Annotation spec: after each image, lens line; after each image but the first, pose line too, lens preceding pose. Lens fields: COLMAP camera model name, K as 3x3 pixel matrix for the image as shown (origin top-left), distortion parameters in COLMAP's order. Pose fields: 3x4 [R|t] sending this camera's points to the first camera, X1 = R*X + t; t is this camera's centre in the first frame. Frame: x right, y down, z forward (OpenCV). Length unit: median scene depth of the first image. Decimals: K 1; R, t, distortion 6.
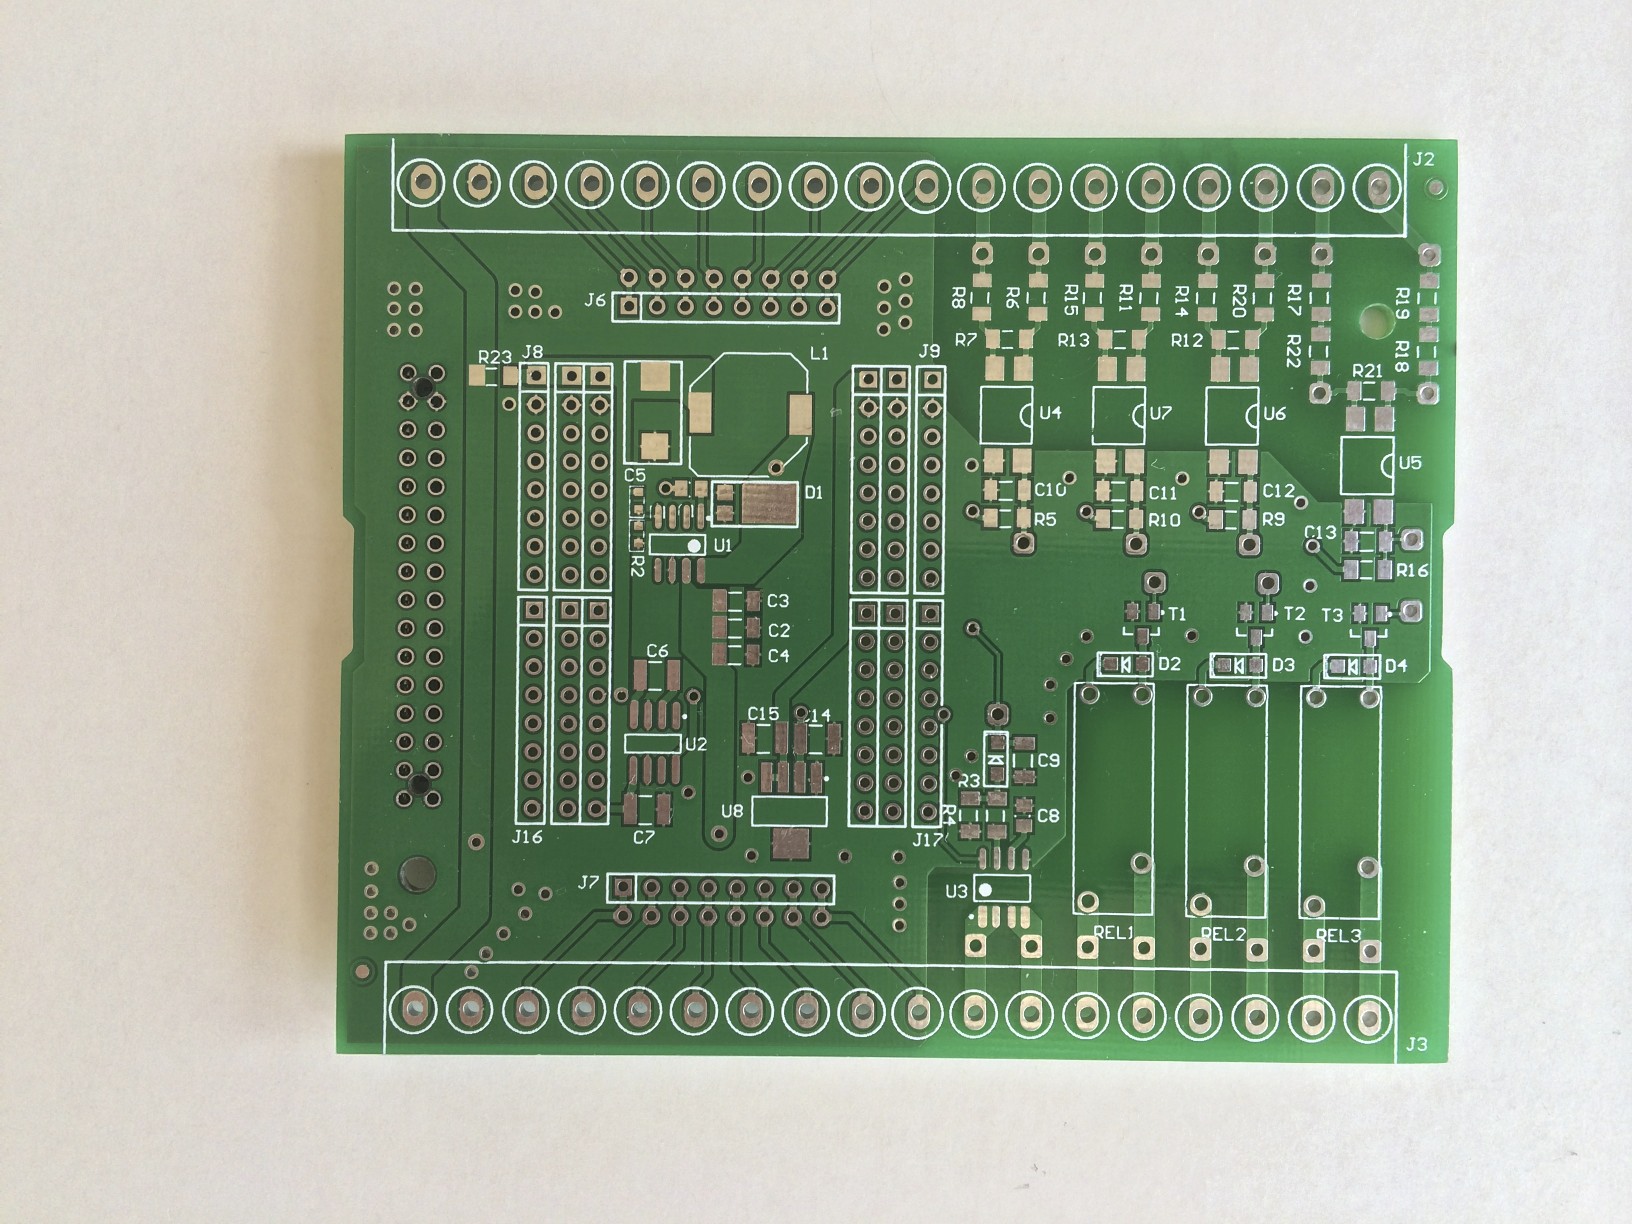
lens RADIAL K [[1440.7, 0, 816.0], [0, 1440.7, 612.0], [0, 0, 1]] dist [0.067220, -0.008794]
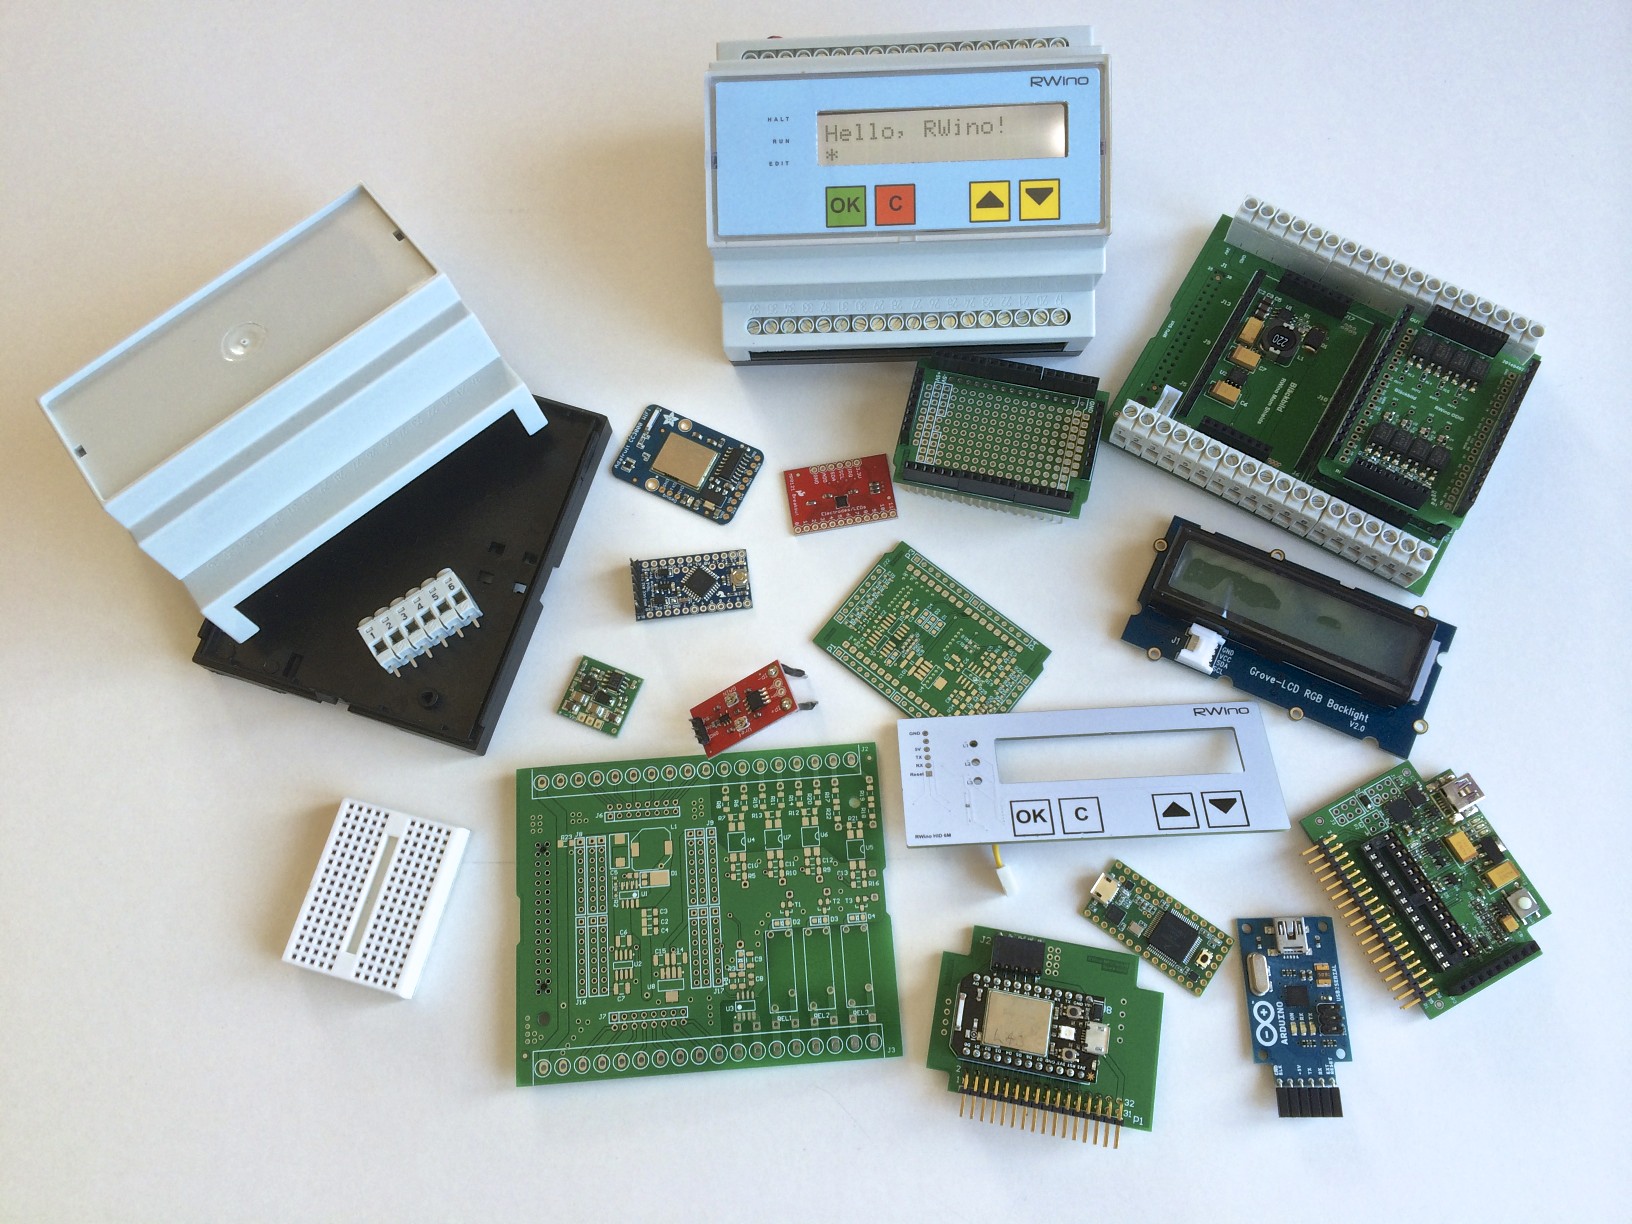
lens RADIAL K [[1440.7, 0, 816.0], [0, 1440.7, 612.0], [0, 0, 1]] dist [0.067220, -0.008794]
pose [[0.996727, -0.080803, 0.002451, 0.327653], [0.077774, 0.950213, -0.301740, 0.328161], [0.022052, 0.300943, 0.953387, -2.005582]]
